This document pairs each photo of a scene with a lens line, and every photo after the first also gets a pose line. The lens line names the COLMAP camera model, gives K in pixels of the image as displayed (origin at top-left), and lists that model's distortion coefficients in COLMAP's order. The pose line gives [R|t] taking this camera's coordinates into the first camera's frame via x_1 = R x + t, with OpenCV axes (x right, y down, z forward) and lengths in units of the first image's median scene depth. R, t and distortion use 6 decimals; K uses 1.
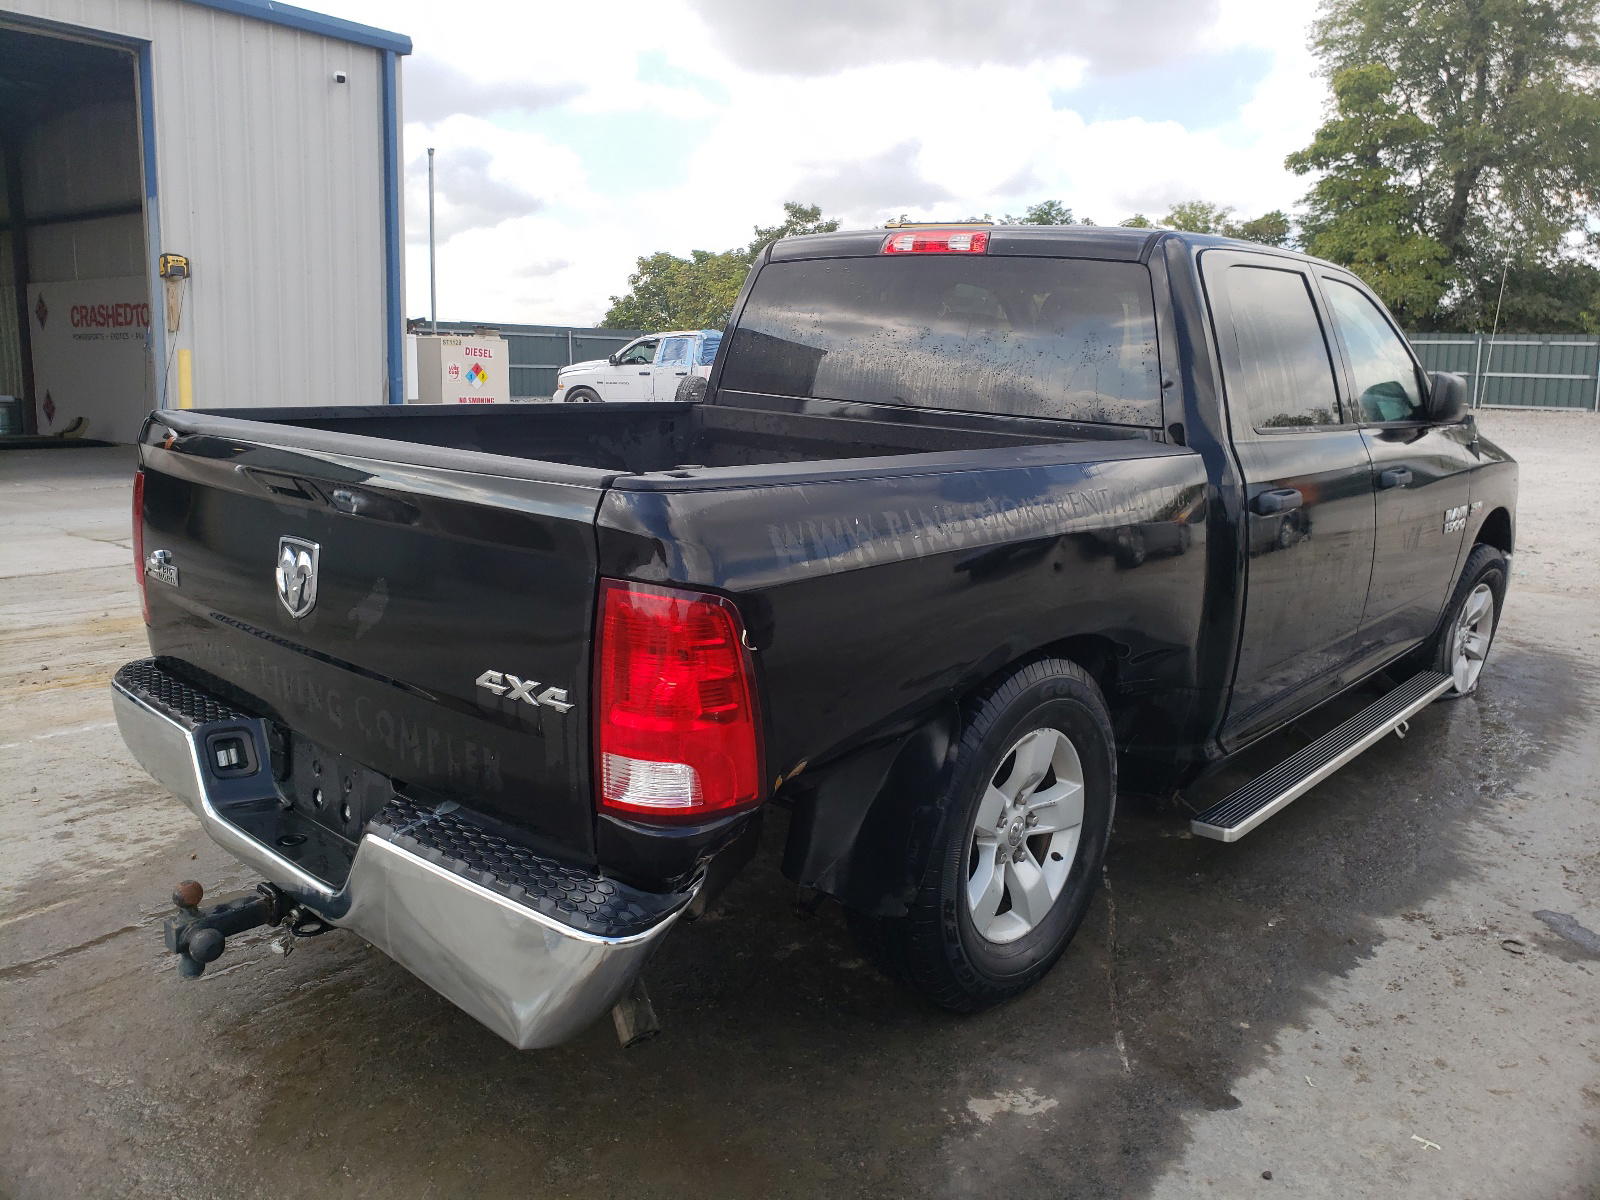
lens RADIAL K [[1206.3, 0, 800.0], [0, 1206.3, 600.0], [0, 0, 1]] dist [0.002940, 0.003841]
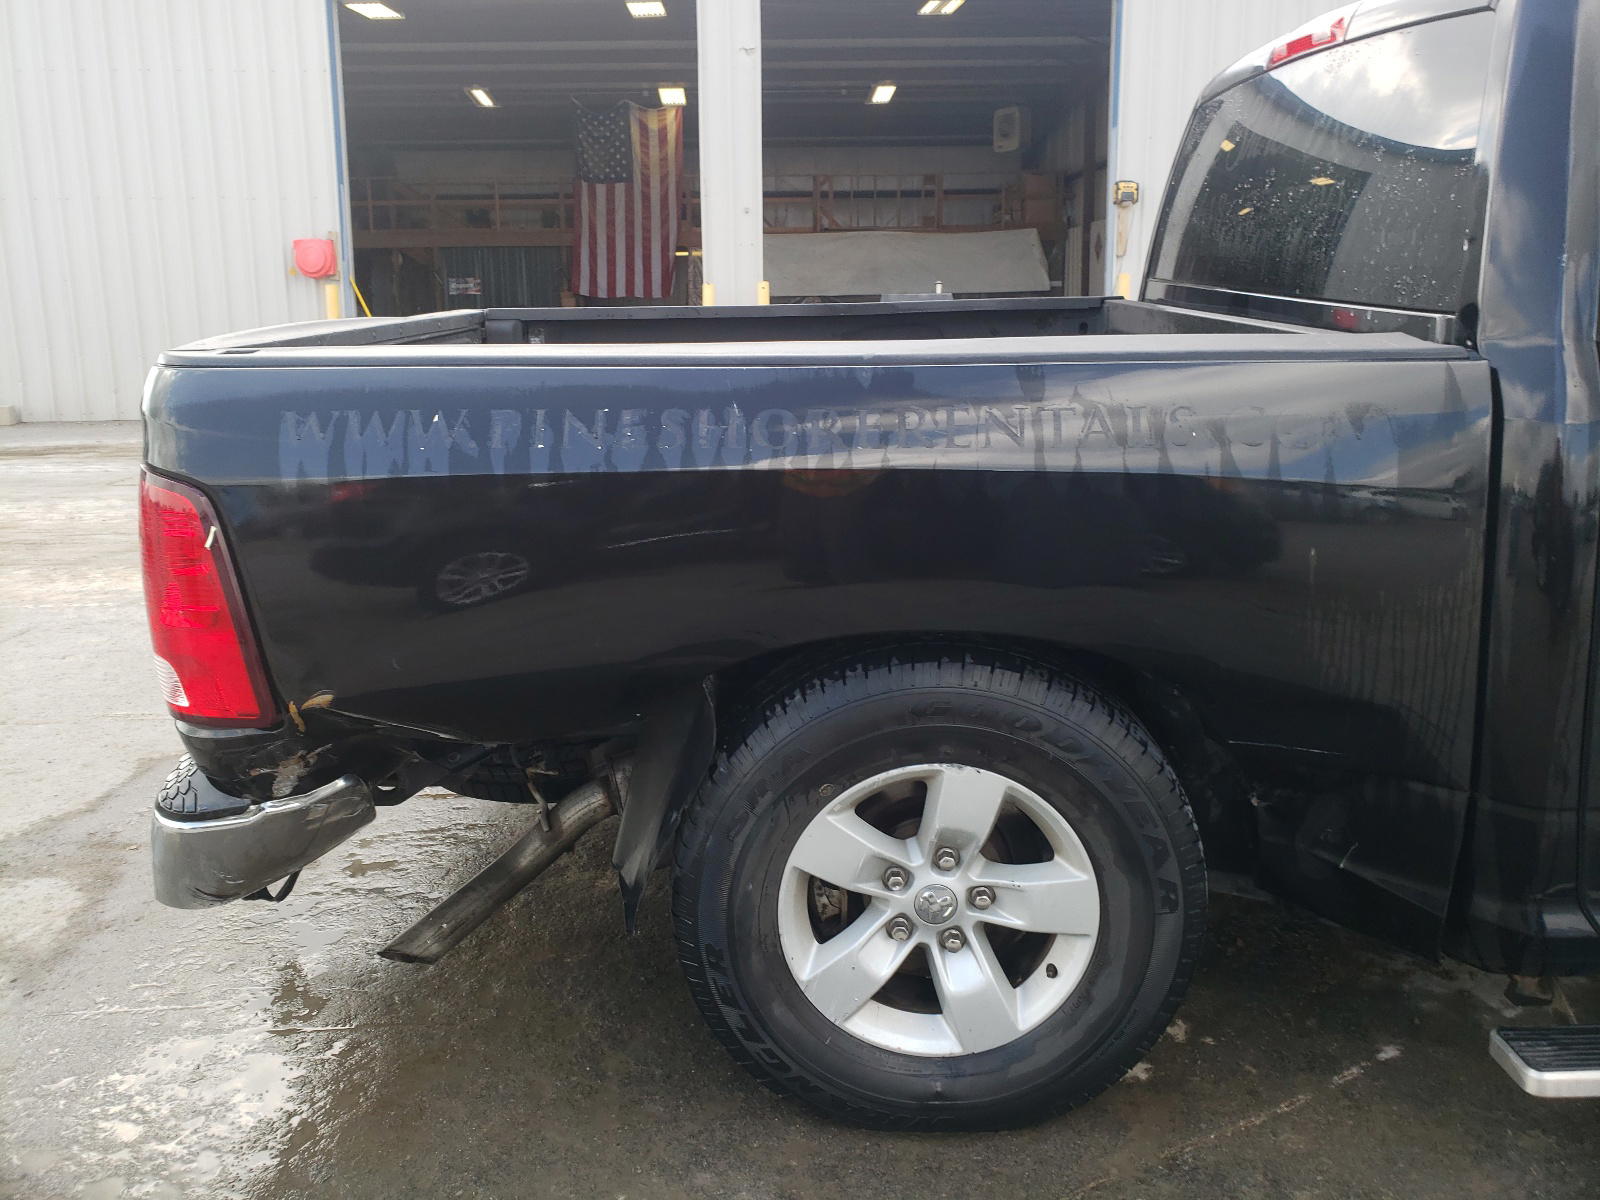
lens RADIAL K [[1206.3, 0, 800.0], [0, 1206.3, 600.0], [0, 0, 1]] dist [0.002940, 0.003841]
pose [[0.656045, 0.154614, -0.738715, 0.581274], [-0.111682, 0.987903, 0.107585, -0.041659], [0.746413, 0.011921, 0.665377, 0.464635]]
